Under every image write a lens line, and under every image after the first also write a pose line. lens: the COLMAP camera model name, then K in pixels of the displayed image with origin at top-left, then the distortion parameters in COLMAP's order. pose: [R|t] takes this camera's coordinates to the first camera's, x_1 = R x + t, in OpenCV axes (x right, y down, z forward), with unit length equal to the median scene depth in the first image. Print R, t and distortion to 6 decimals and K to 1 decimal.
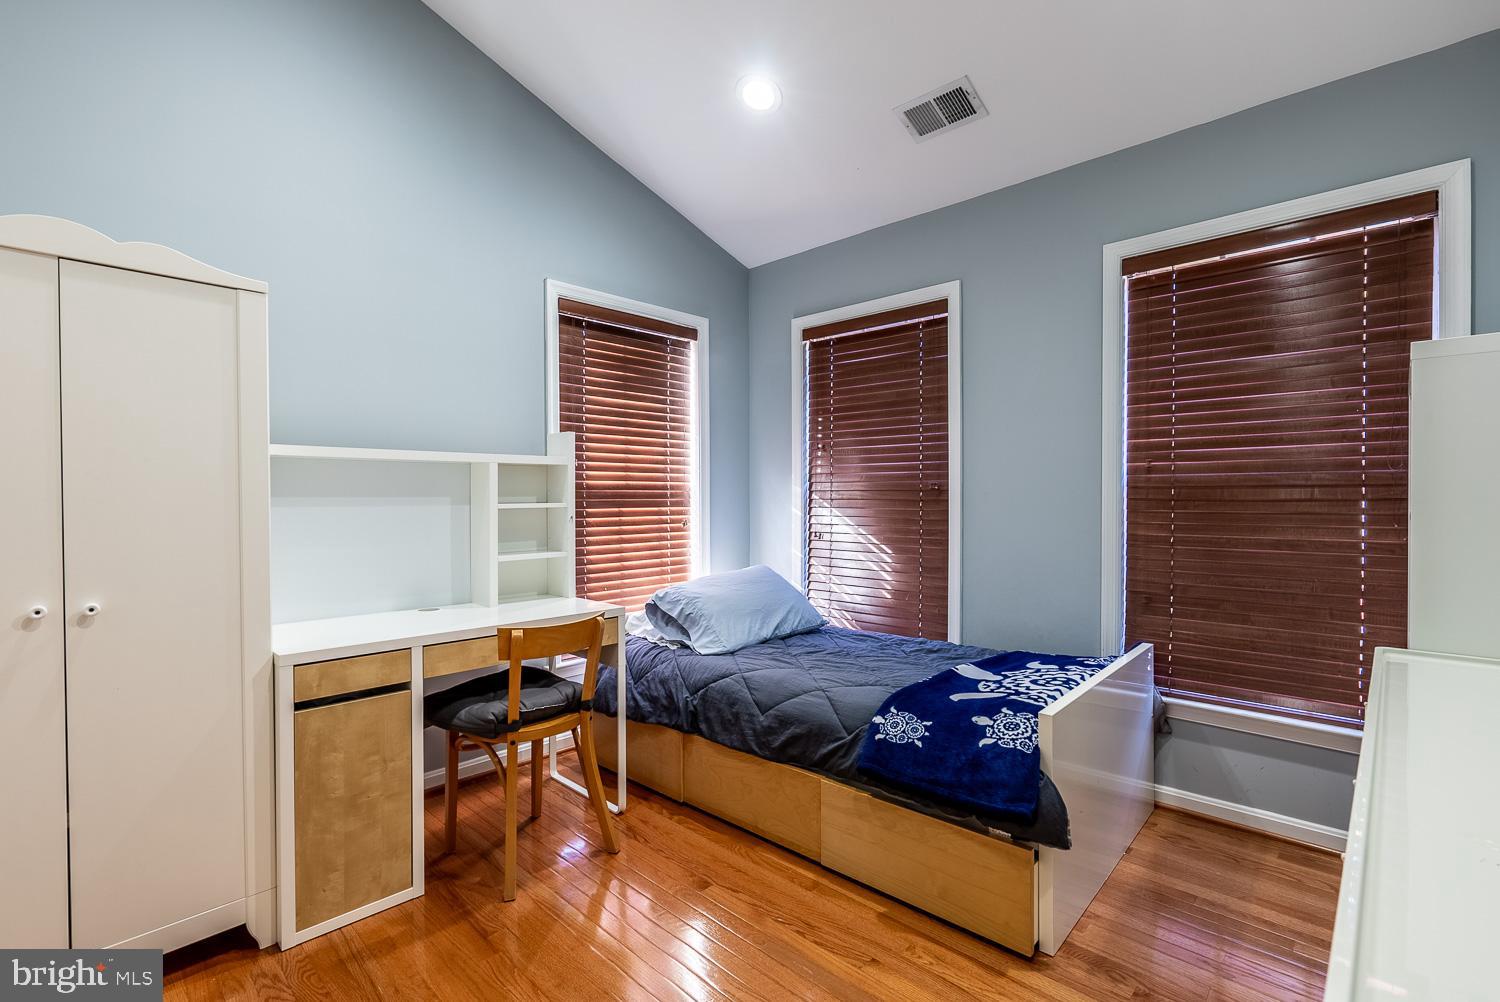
lens RADIAL K [[683.1, 0, 748.0], [0, 683.1, 499.2], [0, 0, 1]] dist [-0.005727, -0.000474]
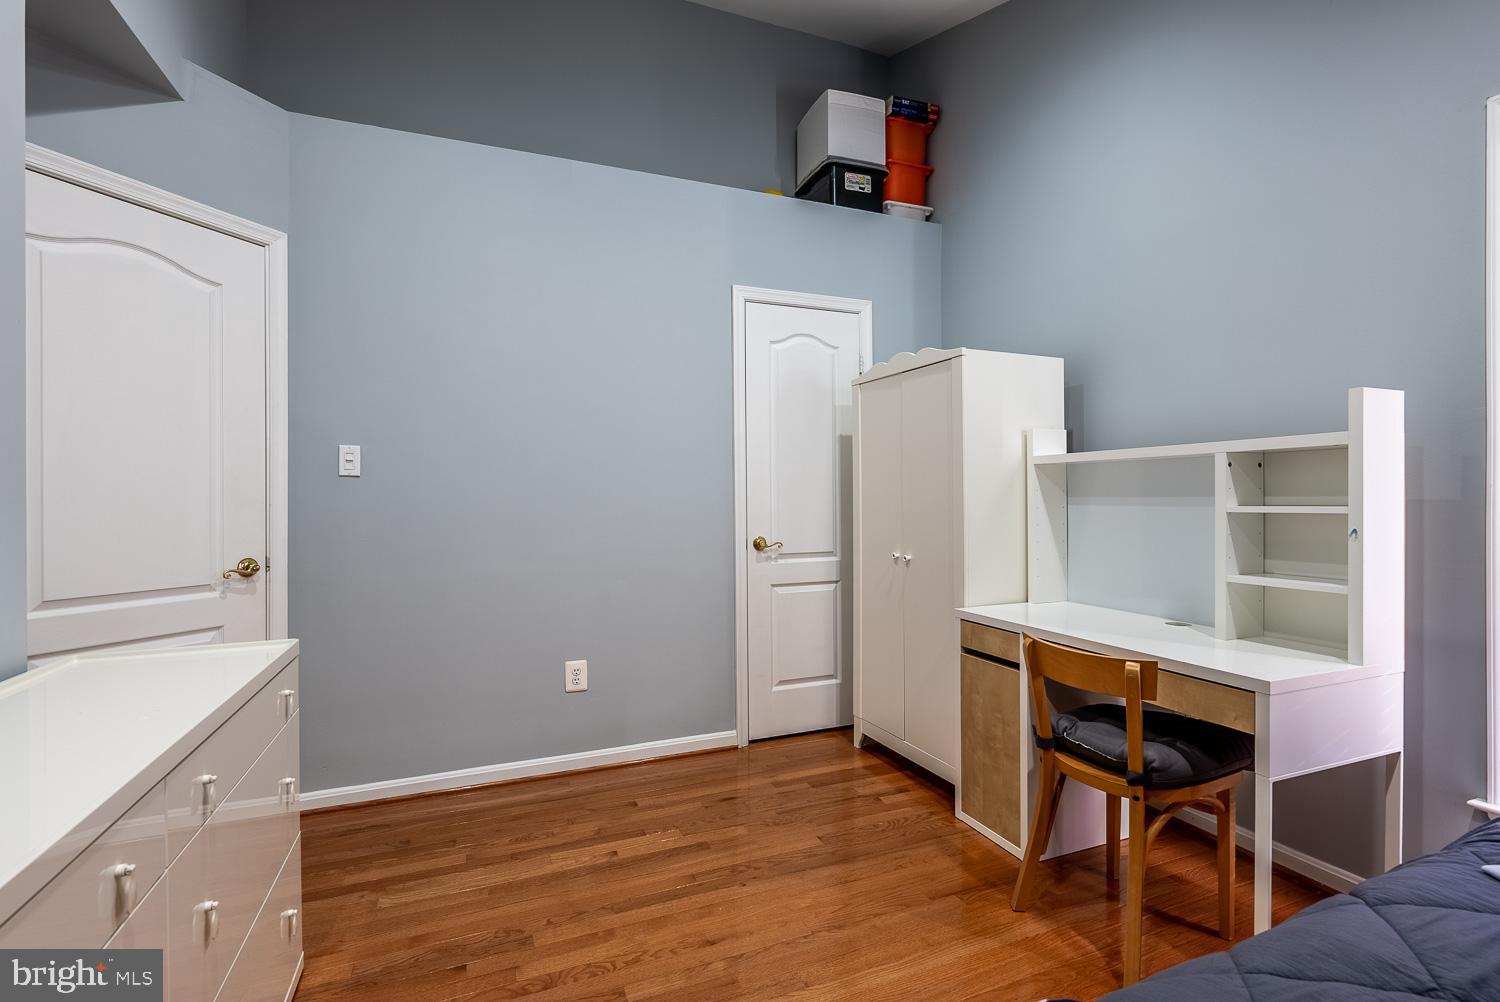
lens RADIAL K [[683.1, 0, 748.0], [0, 683.1, 499.2], [0, 0, 1]] dist [-0.005727, -0.000474]
pose [[-0.407984, 0.008786, -0.912947, 0.594629], [0.007529, 0.999952, 0.006259, -0.010002], [0.912958, -0.004320, -0.408031, 0.891412]]
